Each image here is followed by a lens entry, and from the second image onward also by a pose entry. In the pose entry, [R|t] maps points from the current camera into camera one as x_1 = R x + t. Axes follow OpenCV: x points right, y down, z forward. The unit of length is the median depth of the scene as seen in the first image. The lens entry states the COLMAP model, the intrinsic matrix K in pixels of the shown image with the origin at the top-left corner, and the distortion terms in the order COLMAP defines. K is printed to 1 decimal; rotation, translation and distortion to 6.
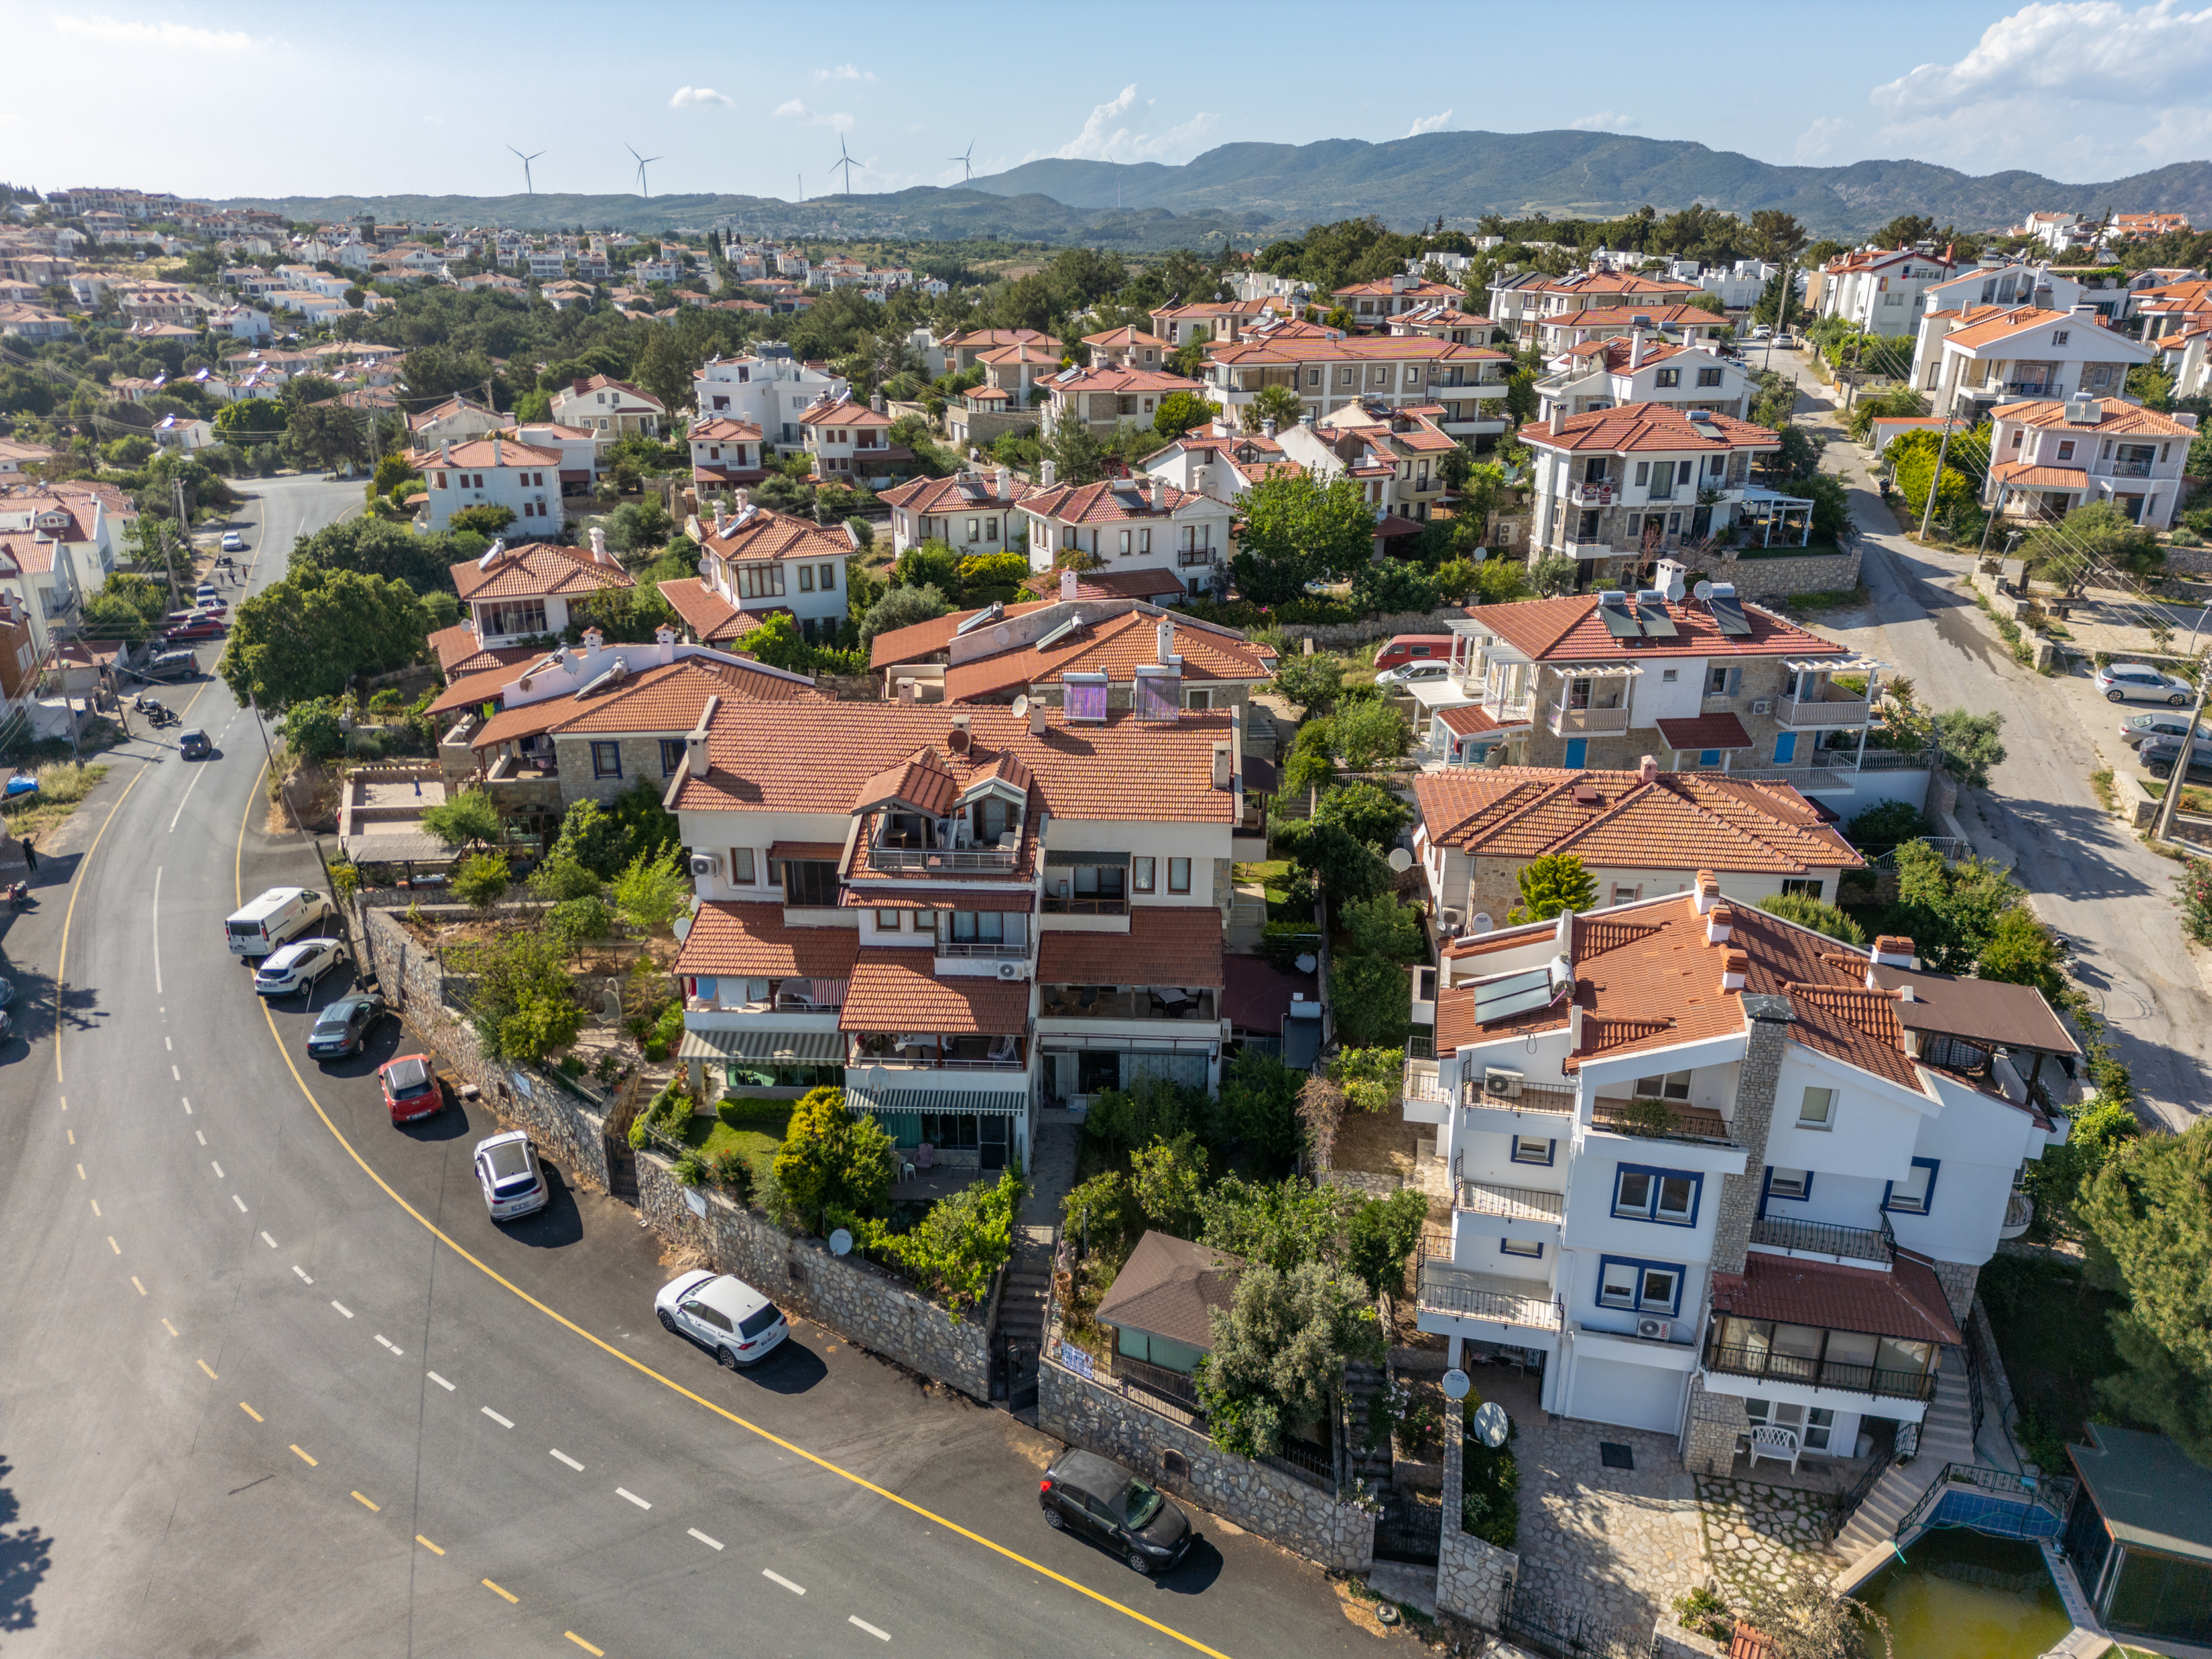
lens RADIAL K [[1554.5, 0, 1101.5], [0, 1554.5, 824.2], [0, 0, 1]] dist [0.054573, -0.048101]
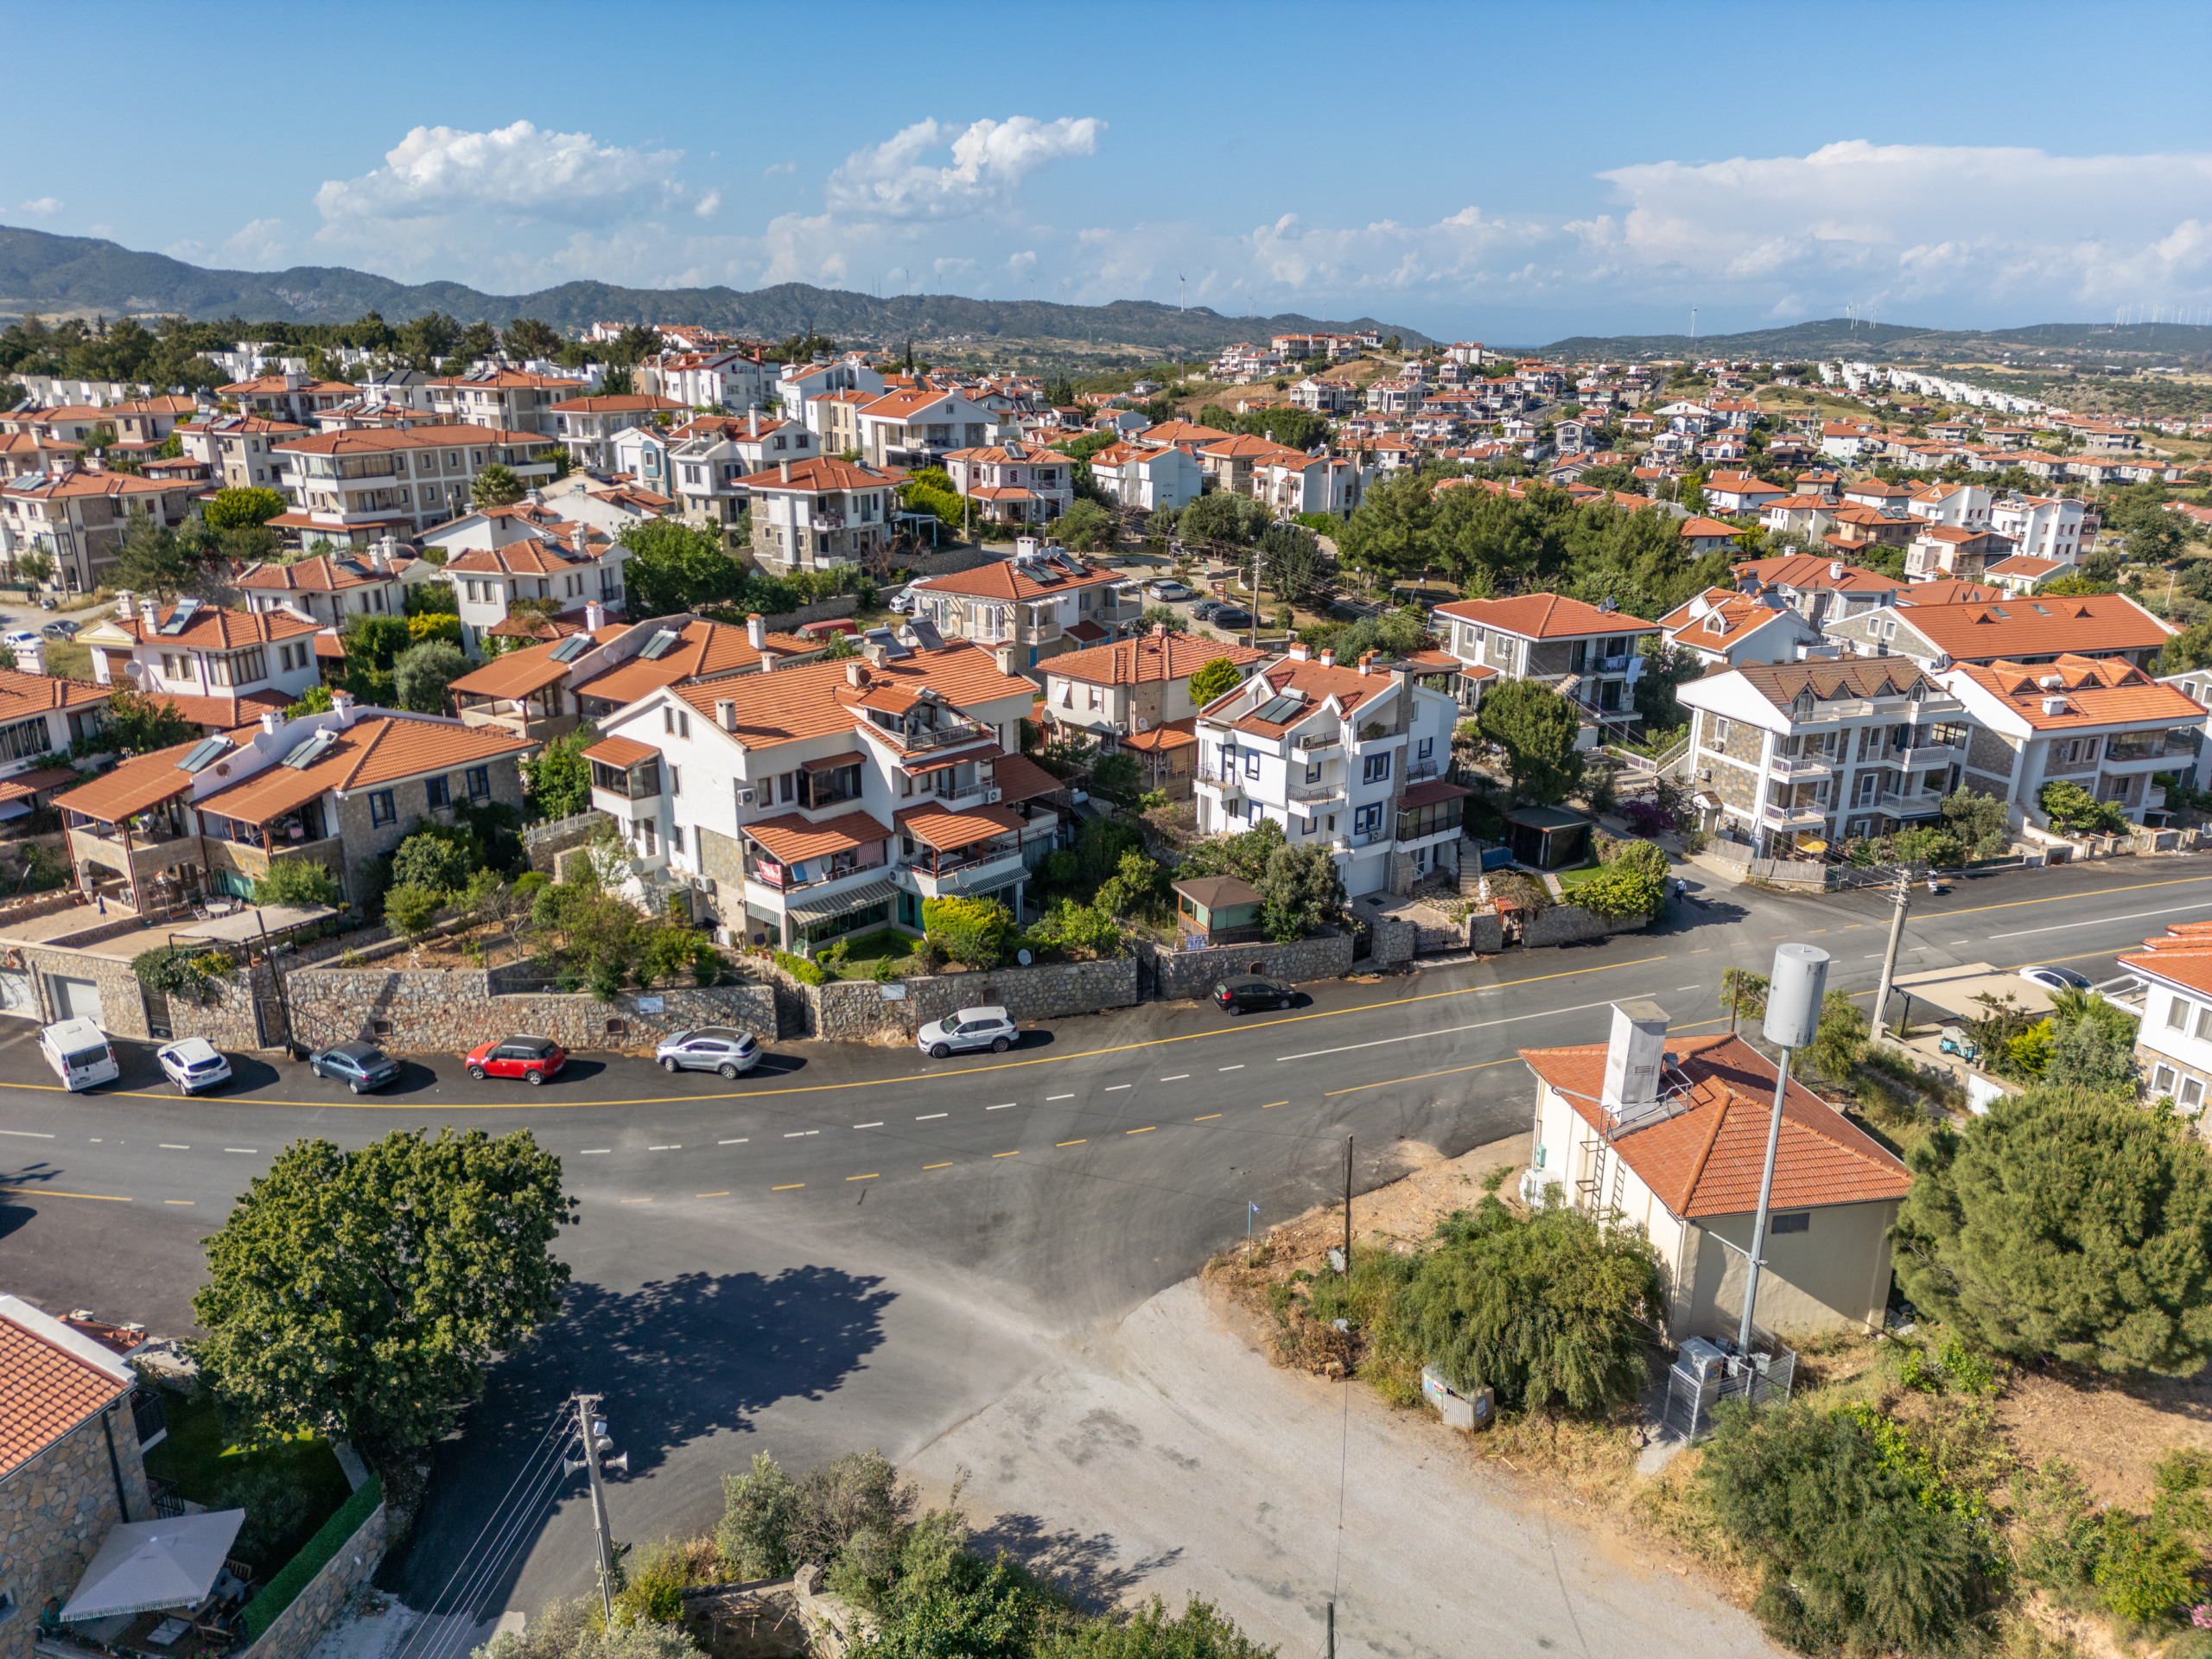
lens RADIAL K [[1554.5, 0, 1122.9], [0, 1554.5, 834.6], [0, 0, 1]] dist [0.054573, -0.048101]
pose [[0.631461, -0.233526, 0.739407, -0.783414], [0.272318, 0.959620, 0.070514, 0.038665], [-0.726016, 0.156827, 0.669556, -0.100347]]
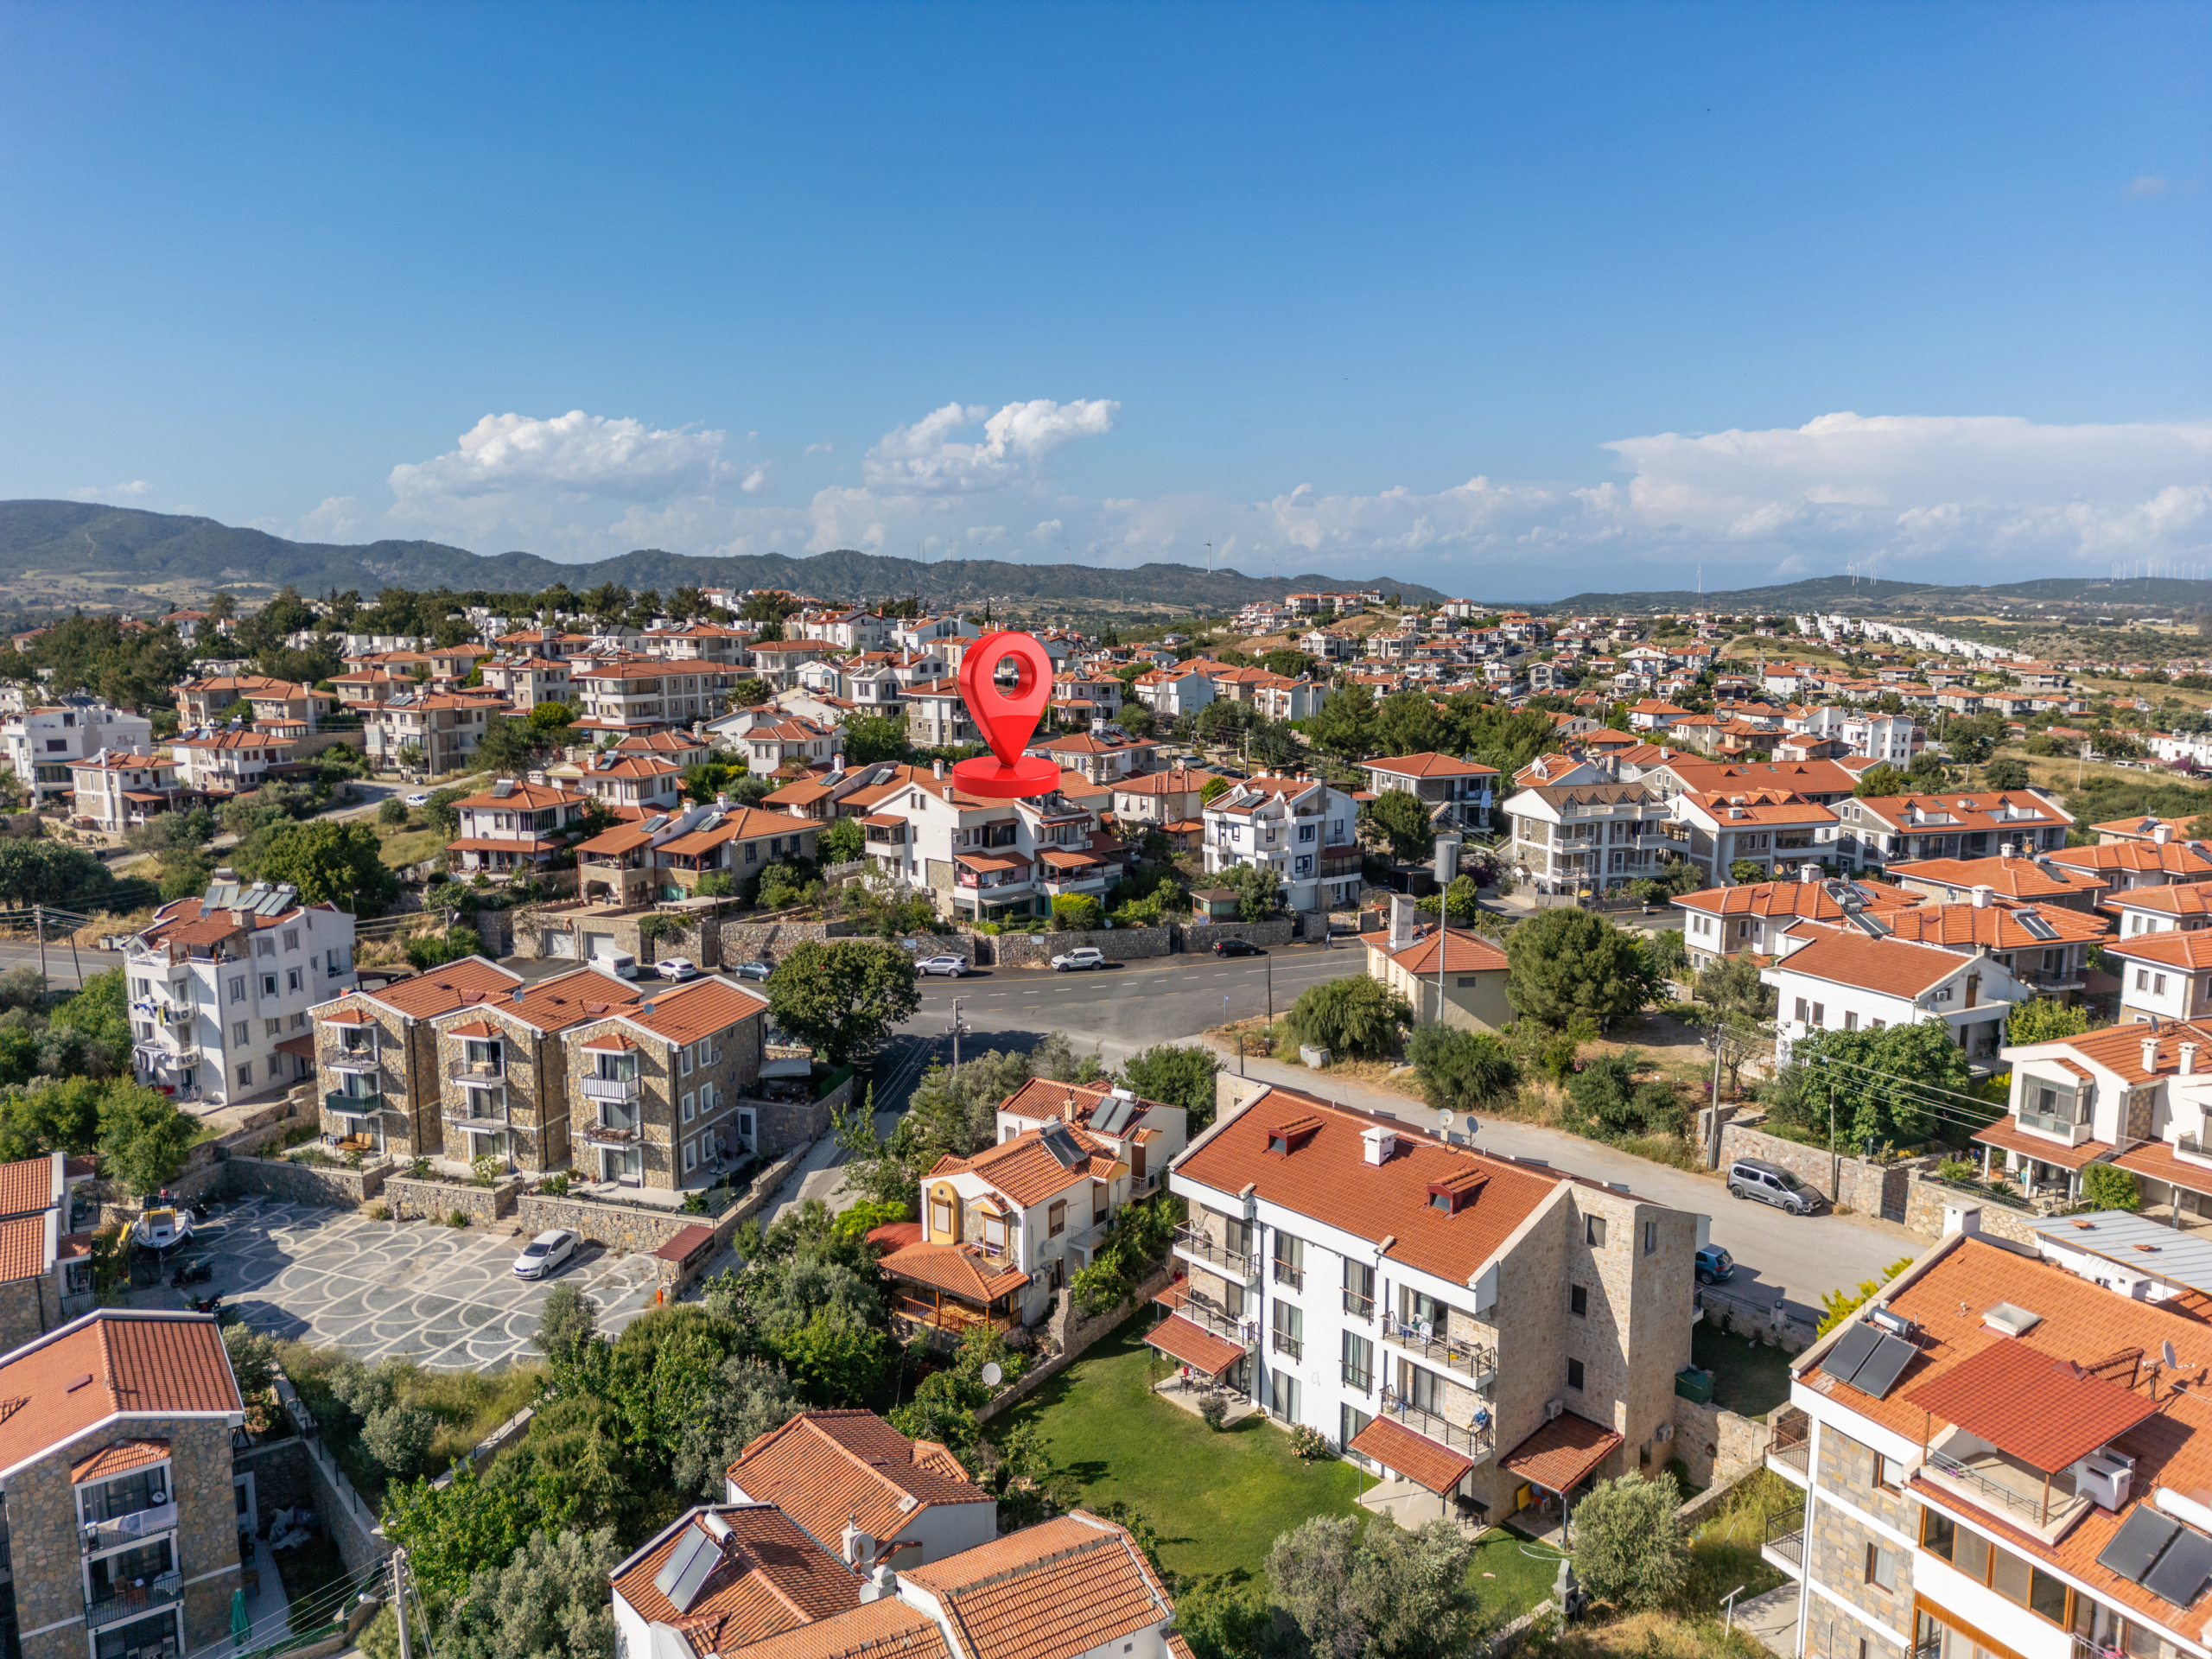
lens RADIAL K [[1554.5, 0, 1118.6], [0, 1554.5, 847.2], [0, 0, 1]] dist [0.054573, -0.048101]
pose [[0.647554, -0.124050, 0.751855, -1.455614], [0.274578, 0.958366, -0.078365, 0.227832], [-0.710831, 0.257189, 0.654655, -0.599309]]
